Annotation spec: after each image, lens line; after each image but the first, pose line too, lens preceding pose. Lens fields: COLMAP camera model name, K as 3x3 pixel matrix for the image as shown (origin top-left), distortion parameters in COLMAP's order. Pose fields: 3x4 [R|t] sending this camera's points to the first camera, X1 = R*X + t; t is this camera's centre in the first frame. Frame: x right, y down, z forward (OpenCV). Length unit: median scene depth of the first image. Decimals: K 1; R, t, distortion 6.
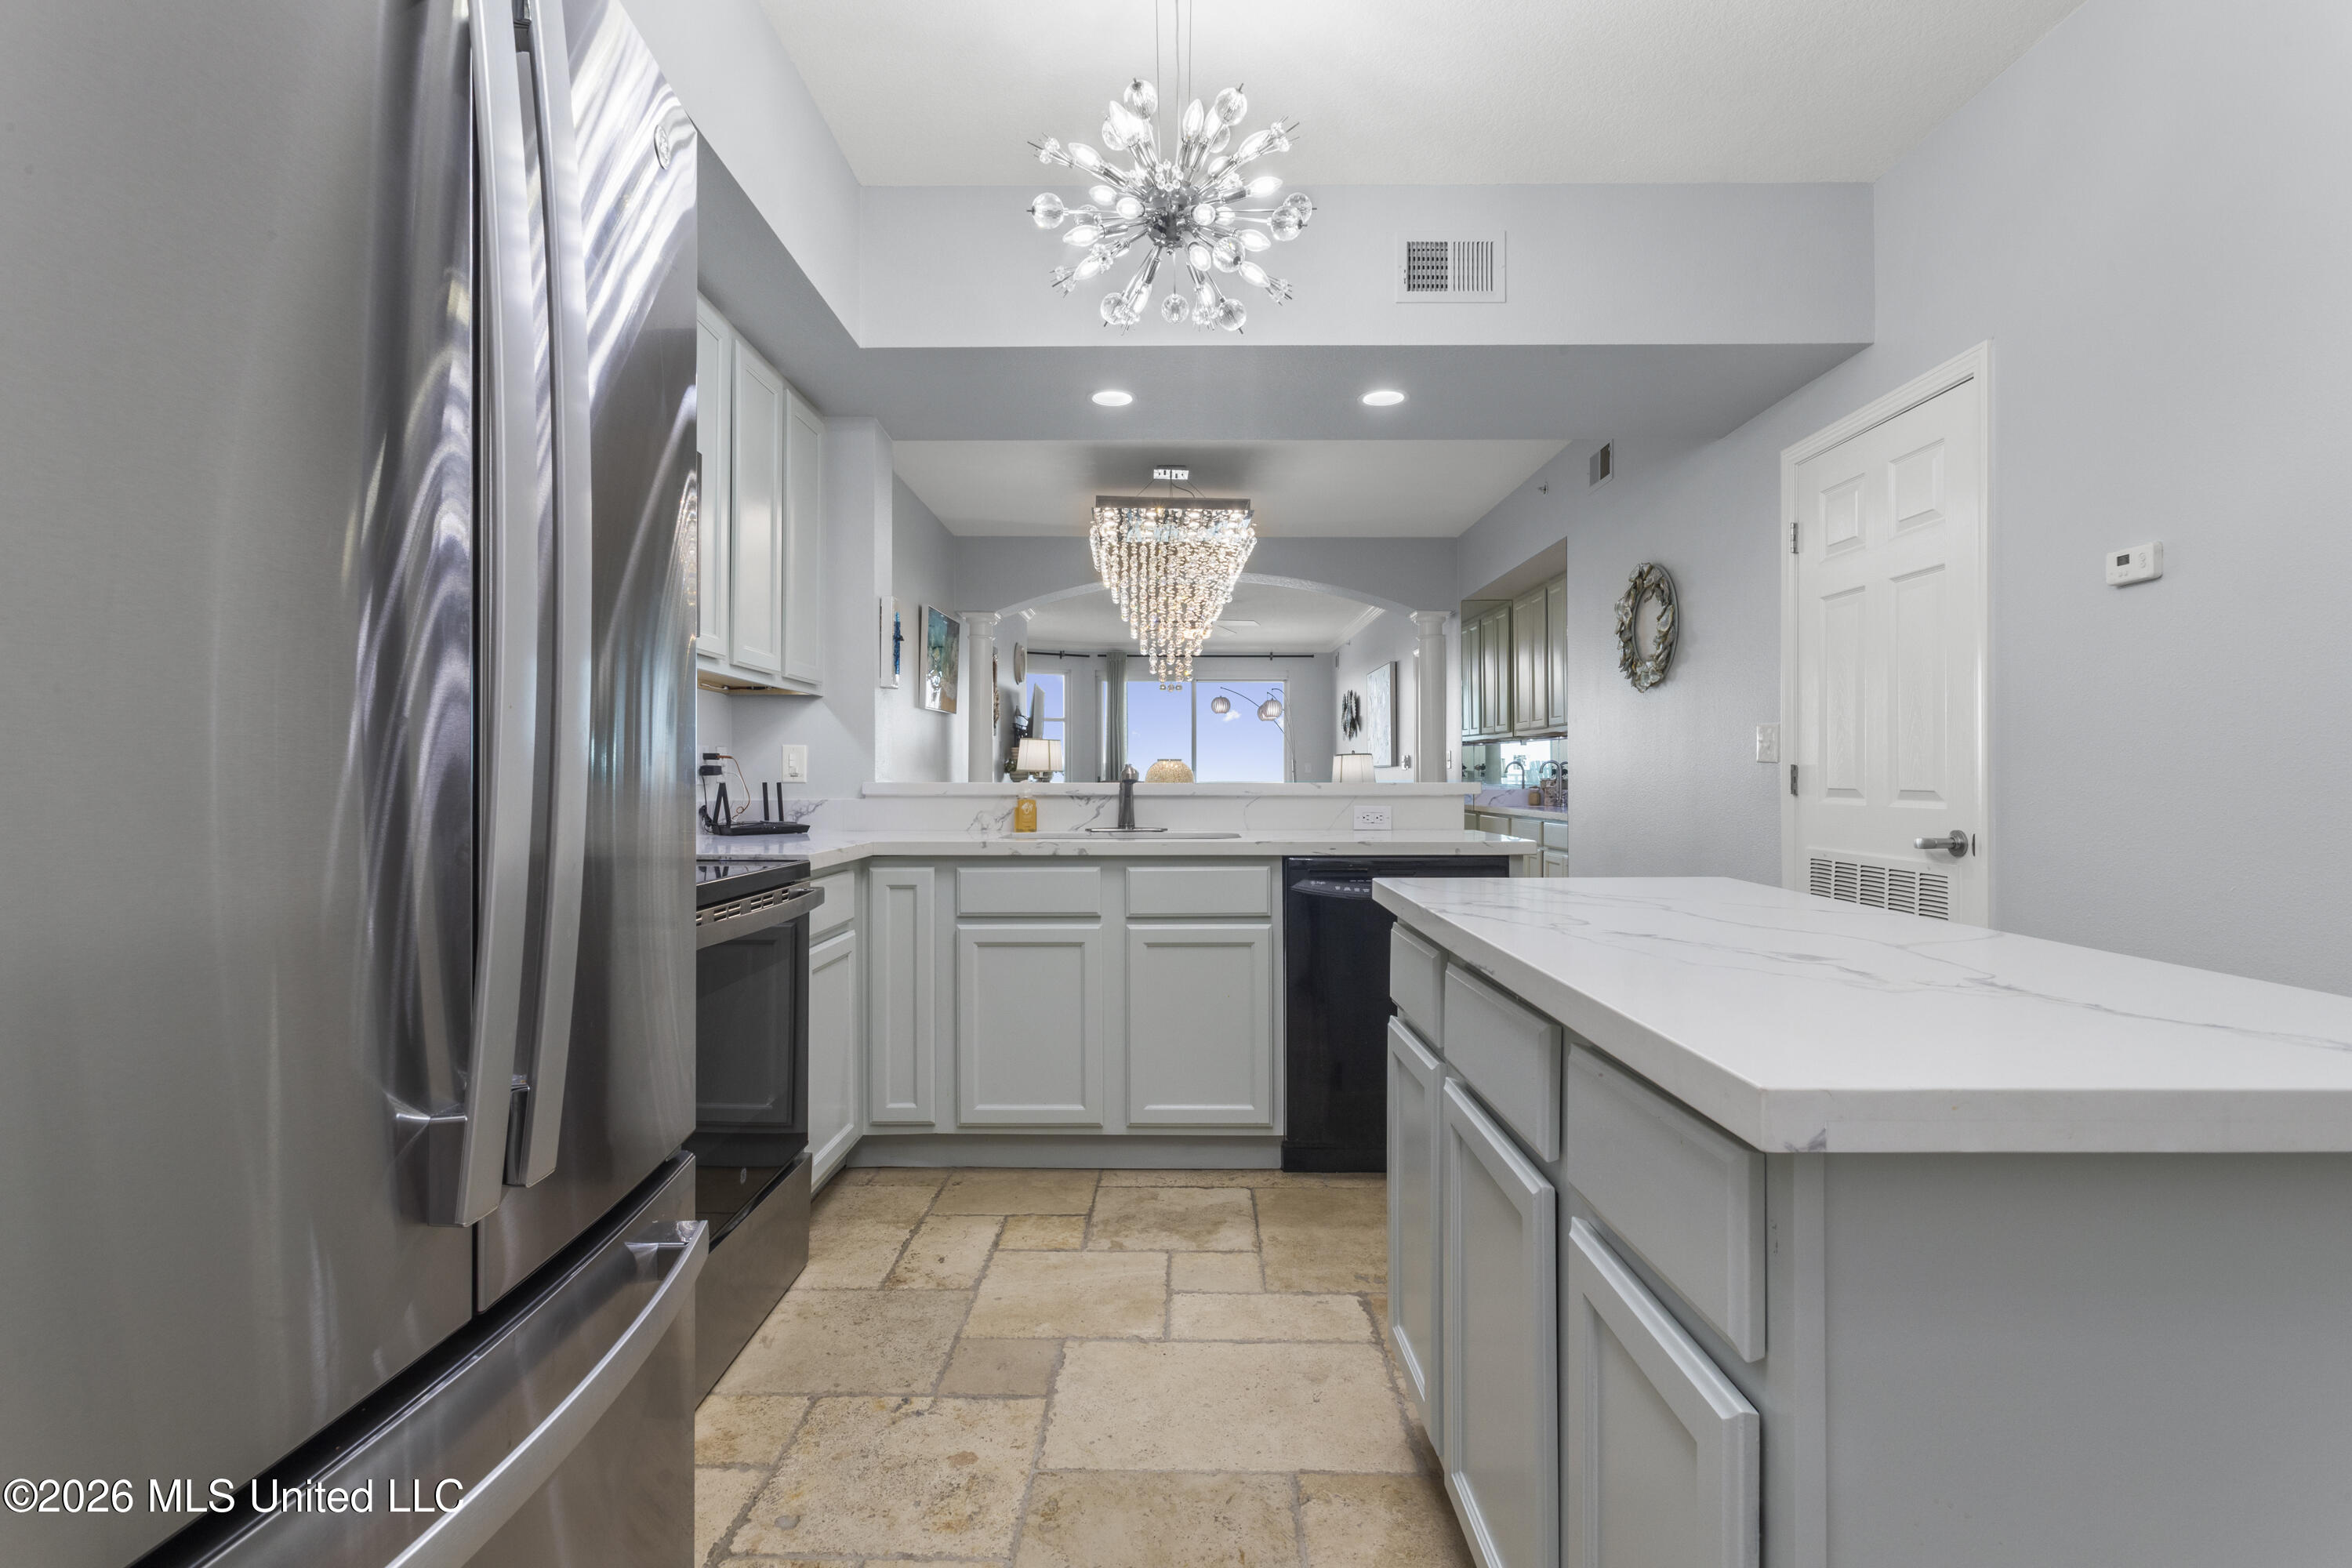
lens RADIAL K [[1126.3, 0, 1177.1], [0, 1126.3, 775.8], [0, 0, 1]] dist [-0.001351, 0.002034]
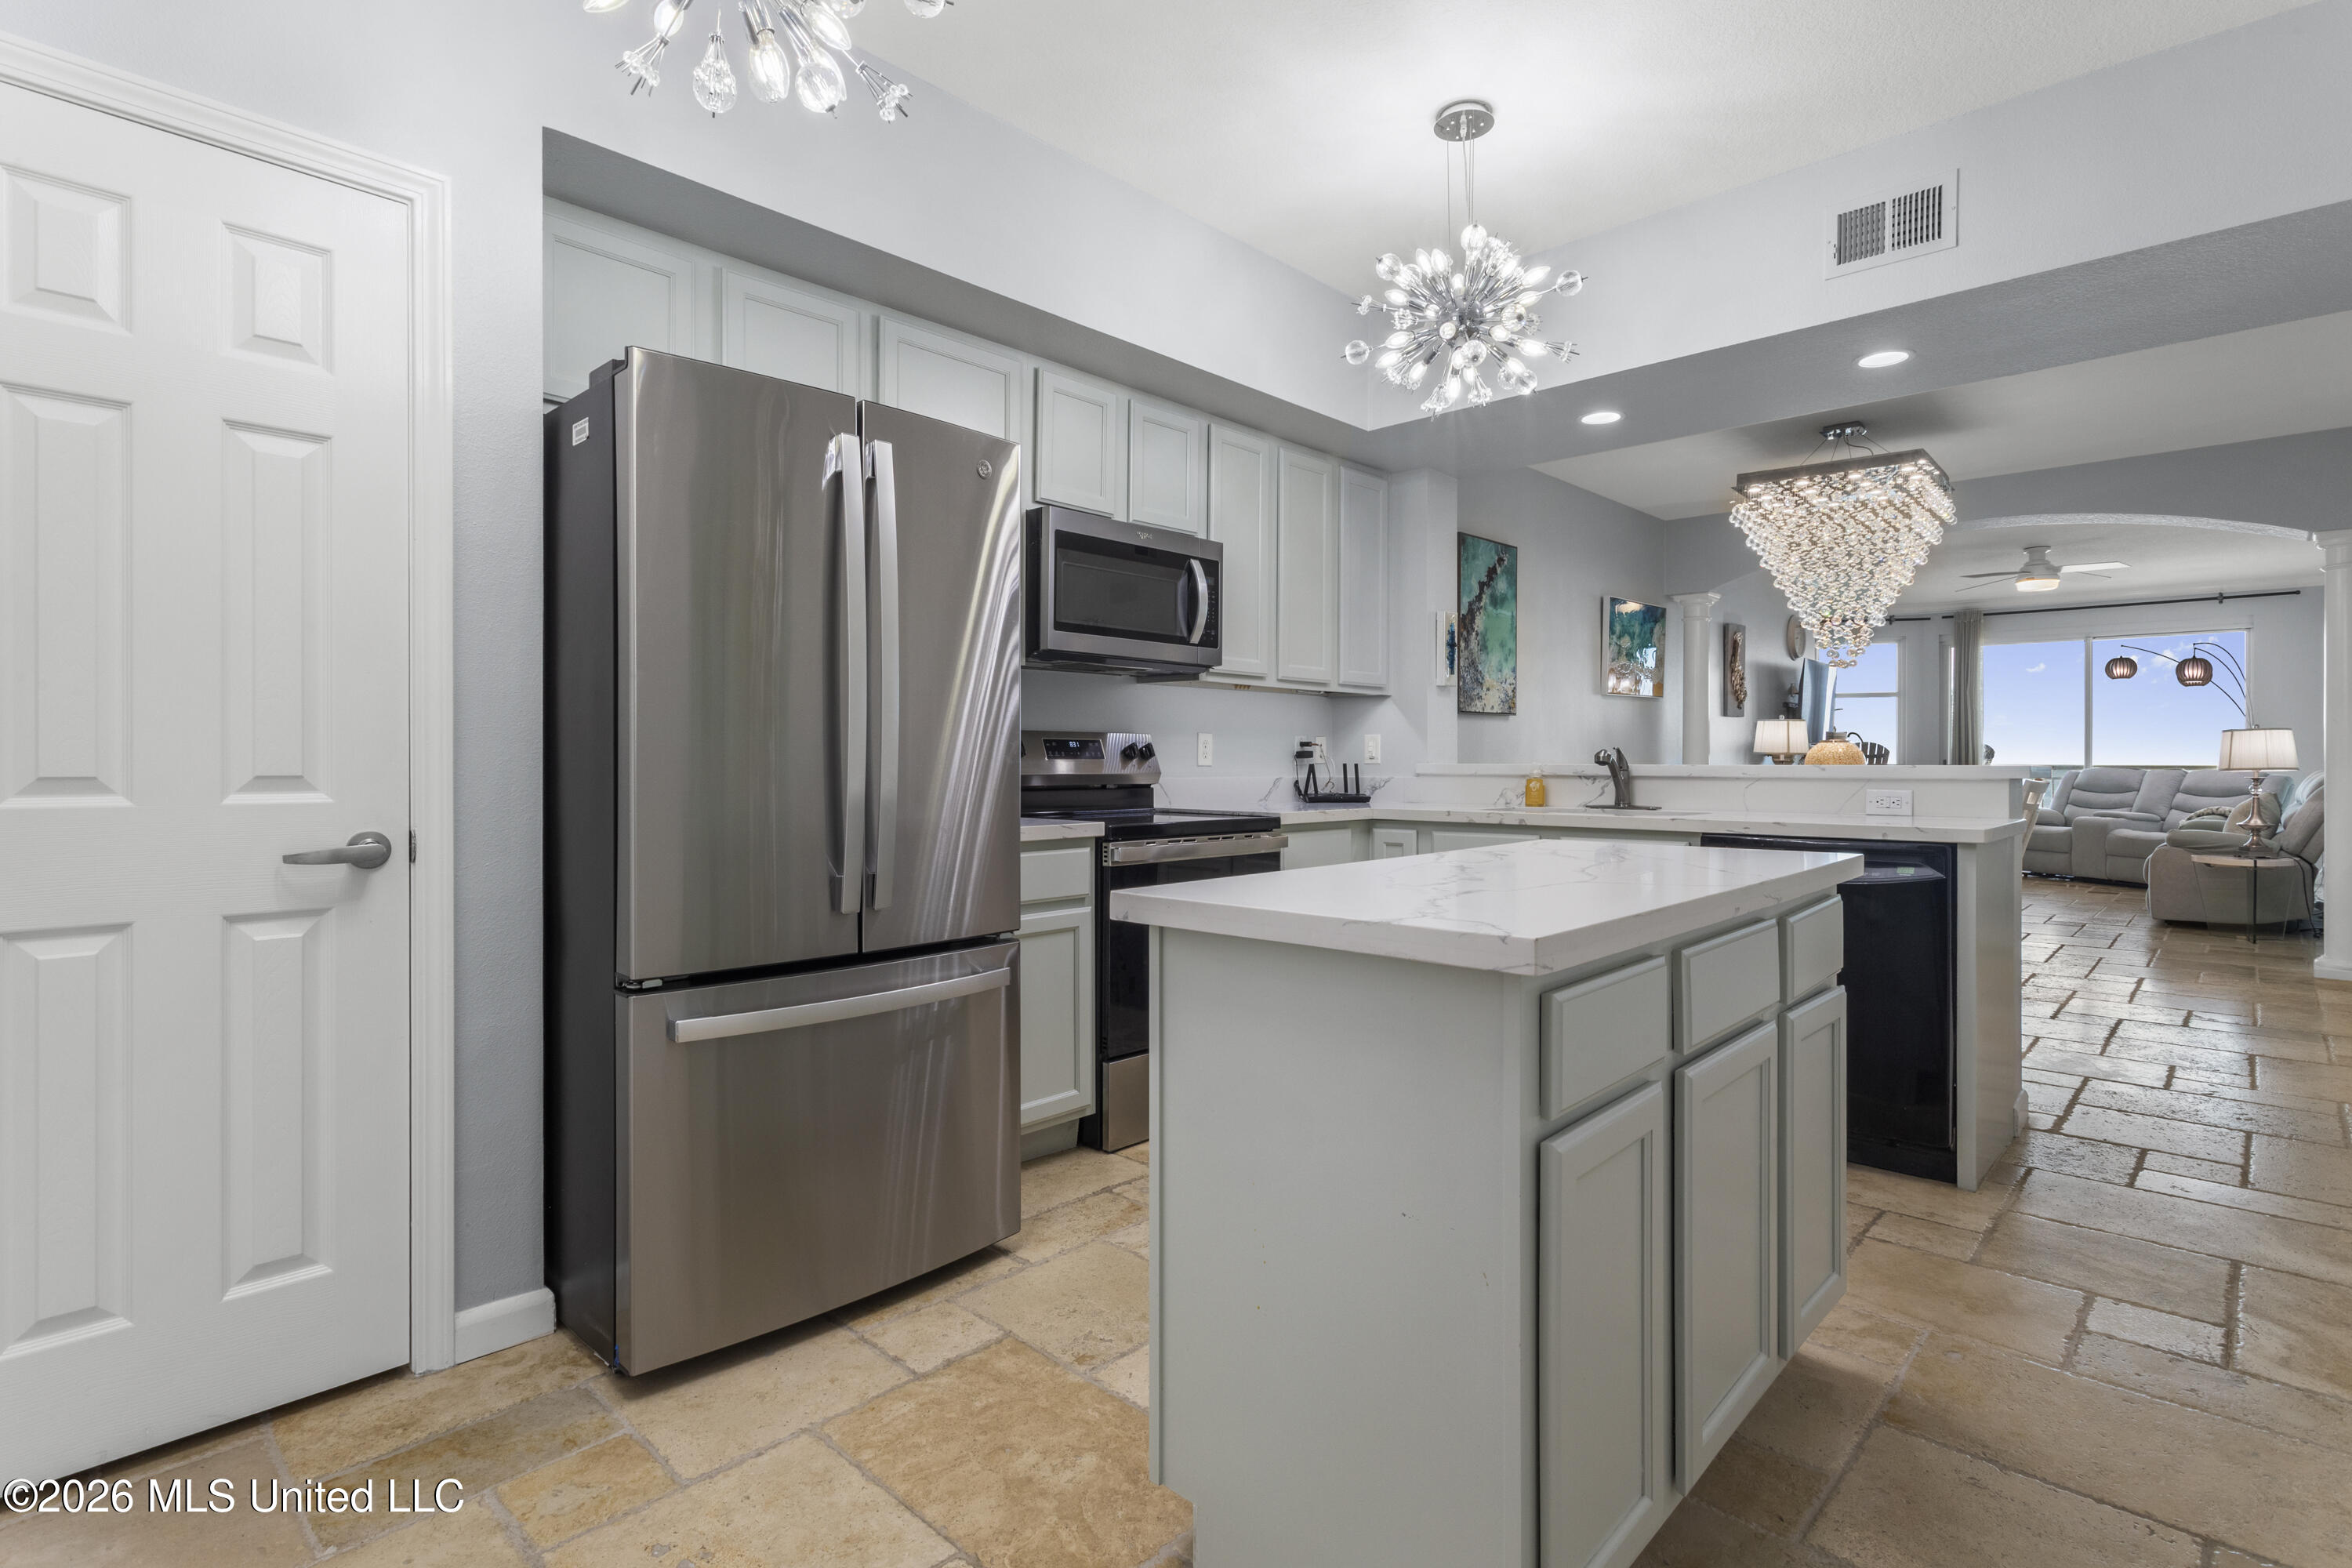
lens RADIAL K [[1152.1, 0, 1175.3], [0, 1152.1, 769.5], [0, 0, 1]] dist [0.005187, 0.000964]
pose [[0.727664, 0.005003, -0.685916, 0.421575], [0.000740, 0.999967, 0.008078, 0.001832], [0.685933, -0.006386, 0.727636, -0.117738]]
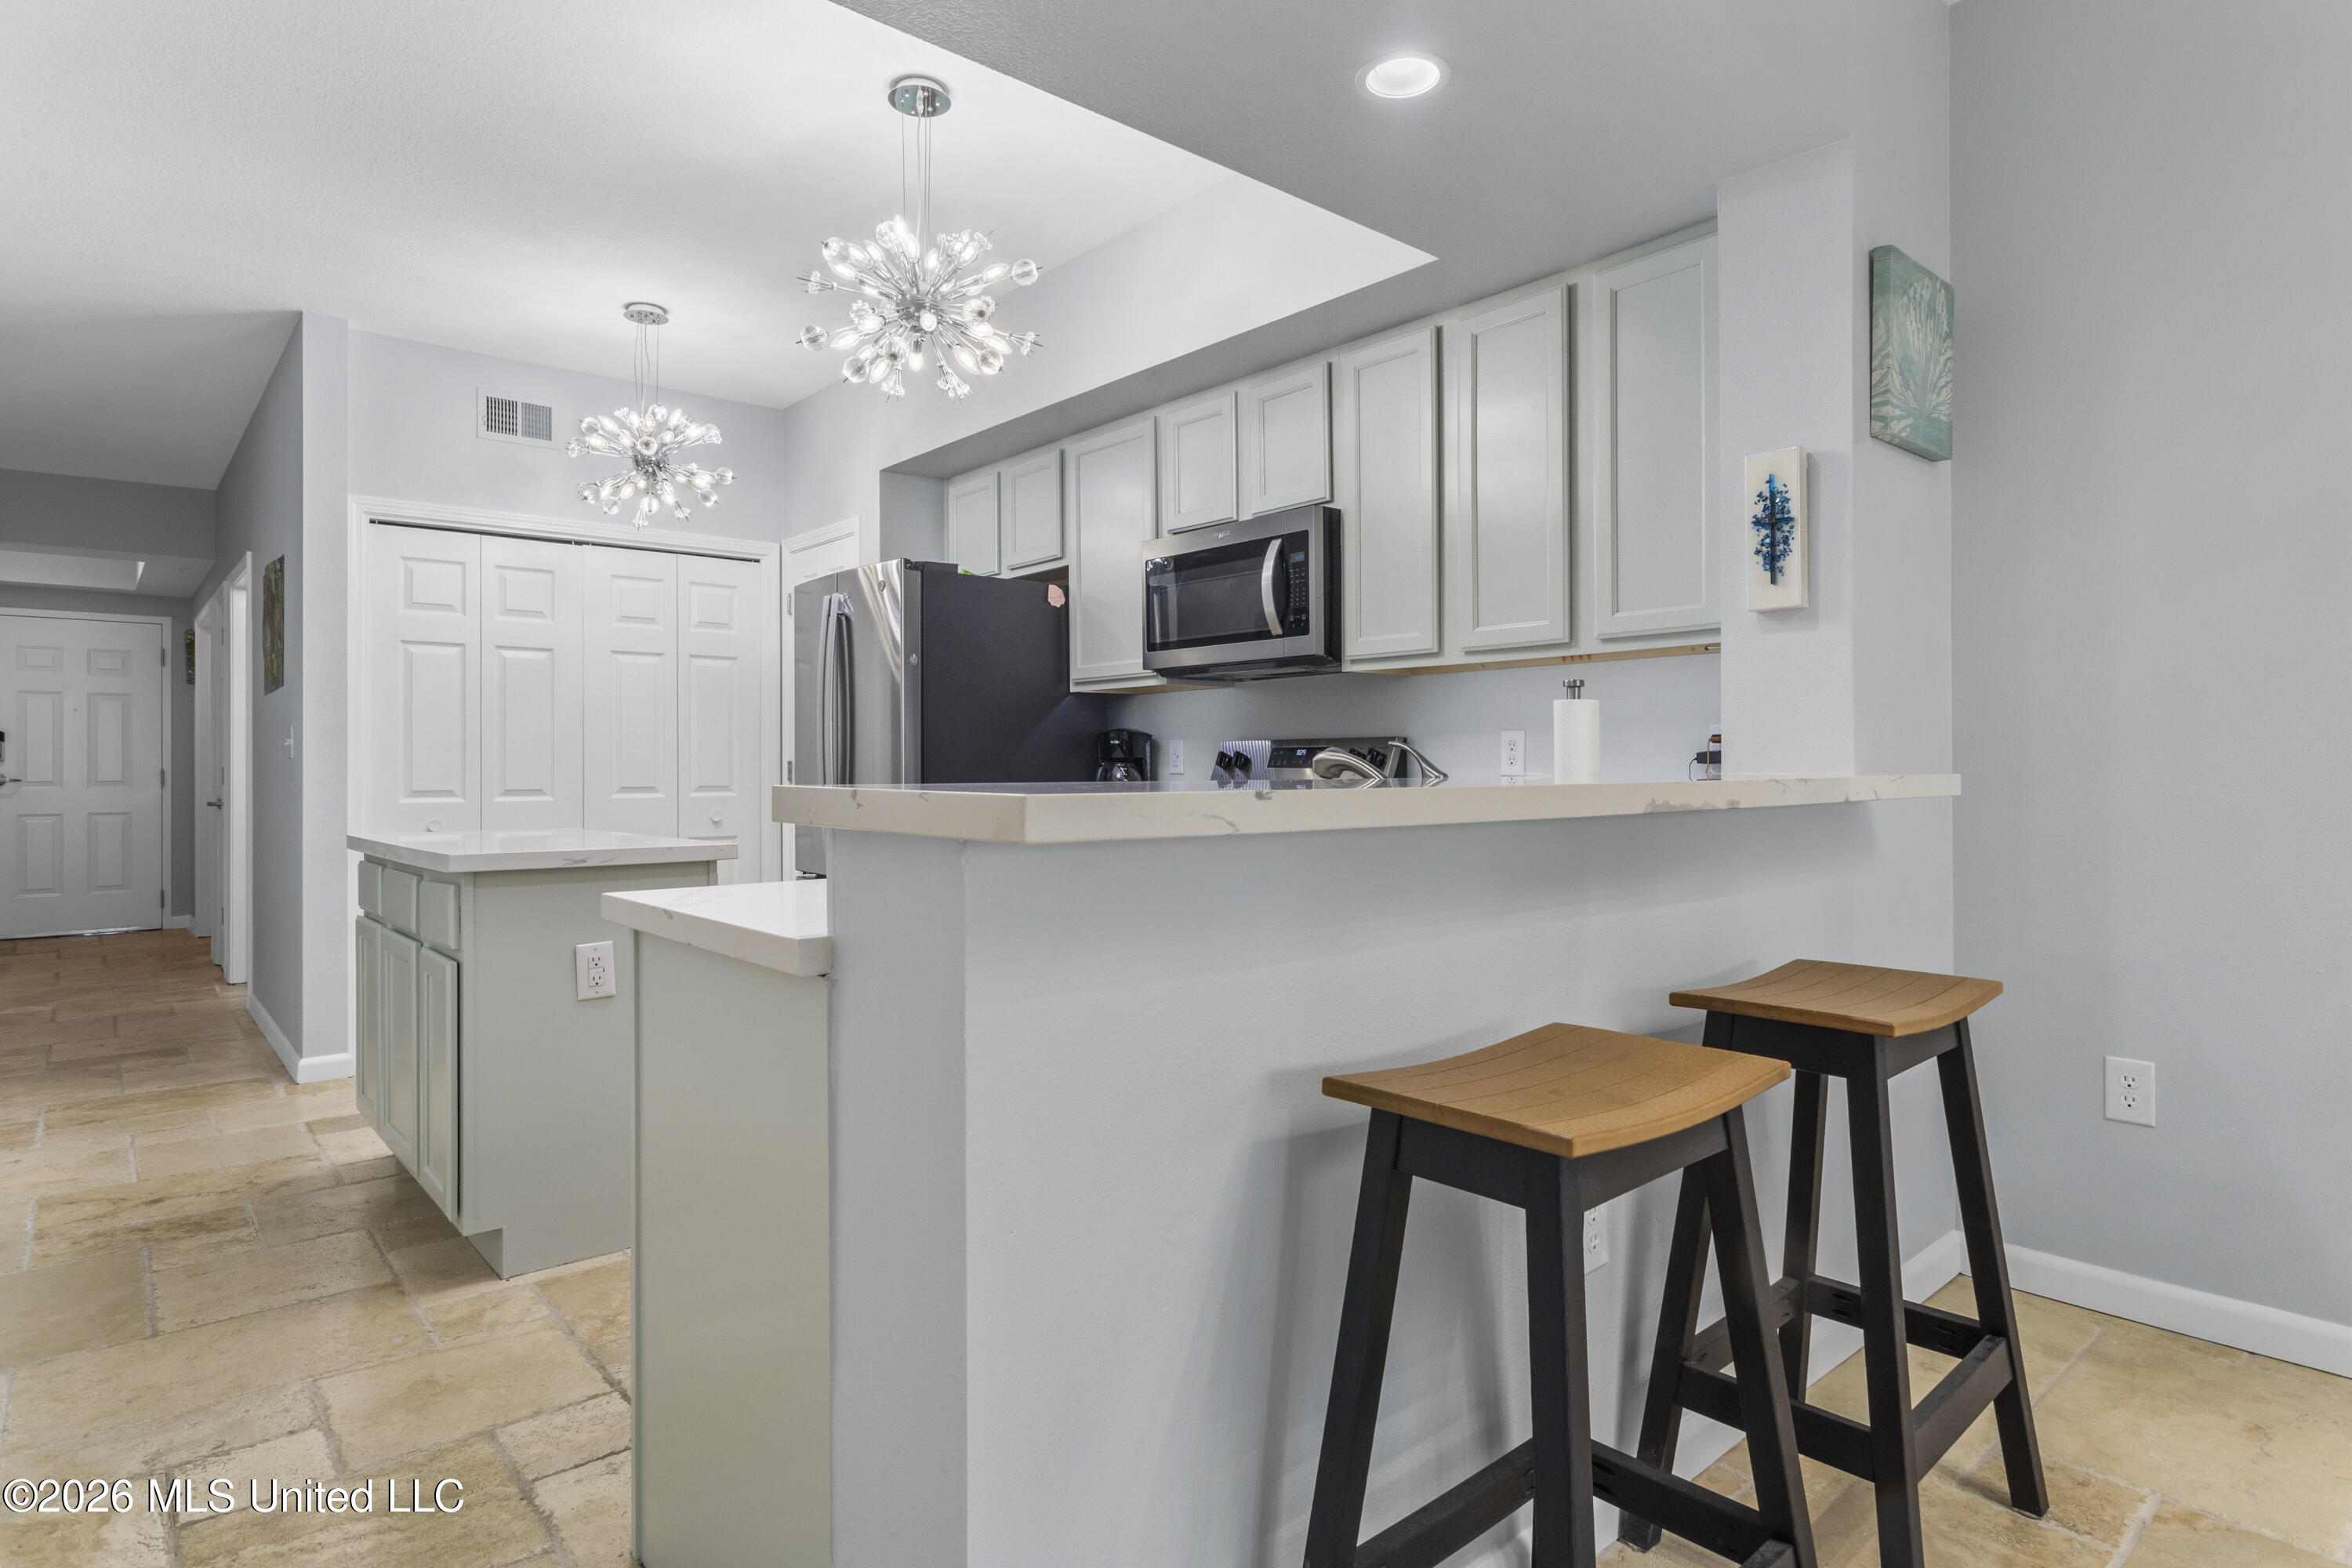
lens RADIAL K [[1271.6, 0, 1169.1], [0, 1271.6, 769.1], [0, 0, 1]] dist [-0.000505, 0.001833]
pose [[-0.759535, 0.001745, -0.650464, 0.436770], [0.003955, 0.999990, -0.001936, 0.003427], [0.650454, -0.004043, -0.759535, 1.406156]]
